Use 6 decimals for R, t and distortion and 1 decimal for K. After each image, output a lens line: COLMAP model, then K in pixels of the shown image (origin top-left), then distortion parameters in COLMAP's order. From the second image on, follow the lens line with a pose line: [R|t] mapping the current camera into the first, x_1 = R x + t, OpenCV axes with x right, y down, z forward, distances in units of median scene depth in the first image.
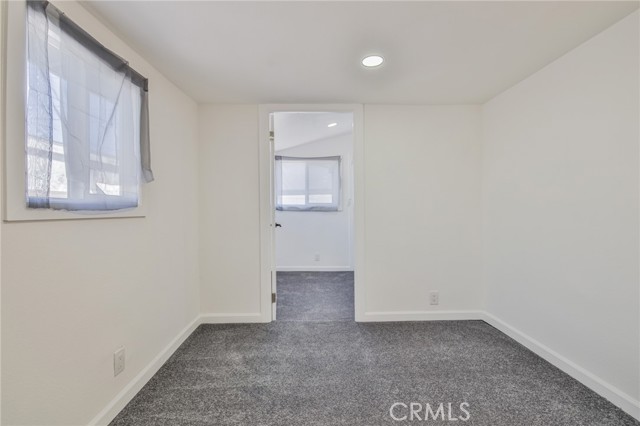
lens RADIAL K [[291.8, 0, 320.0], [0, 291.8, 208.7], [0, 0, 1]] dist [-0.002267, -0.011767]
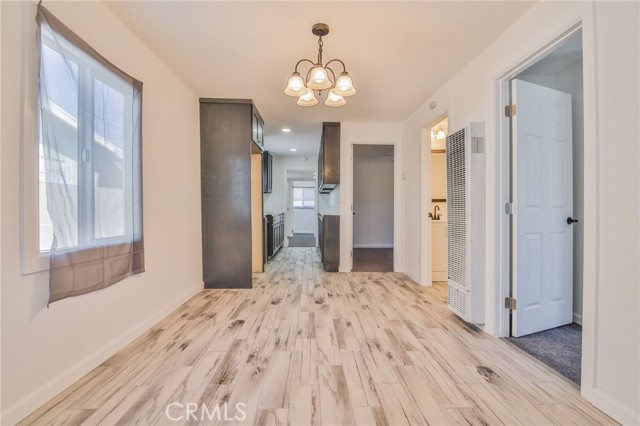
lens RADIAL K [[291.8, 0, 320.0], [0, 291.8, 208.7], [0, 0, 1]] dist [-0.002267, -0.011767]
pose [[0.999879, 0.015448, -0.001921, 0.198527], [-0.015465, 0.999841, -0.008823, 0.053219], [0.001784, 0.008852, 0.999959, -2.815492]]
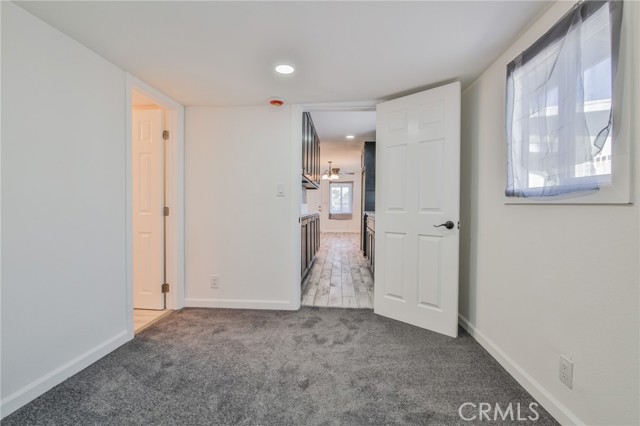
lens RADIAL K [[291.8, 0, 320.0], [0, 291.8, 208.7], [0, 0, 1]] dist [-0.002267, -0.011767]
pose [[-0.994056, 0.012370, 0.108164, -0.038855], [0.013823, 0.999824, 0.012698, 0.014429], [-0.107988, 0.014118, -0.994052, 1.196073]]
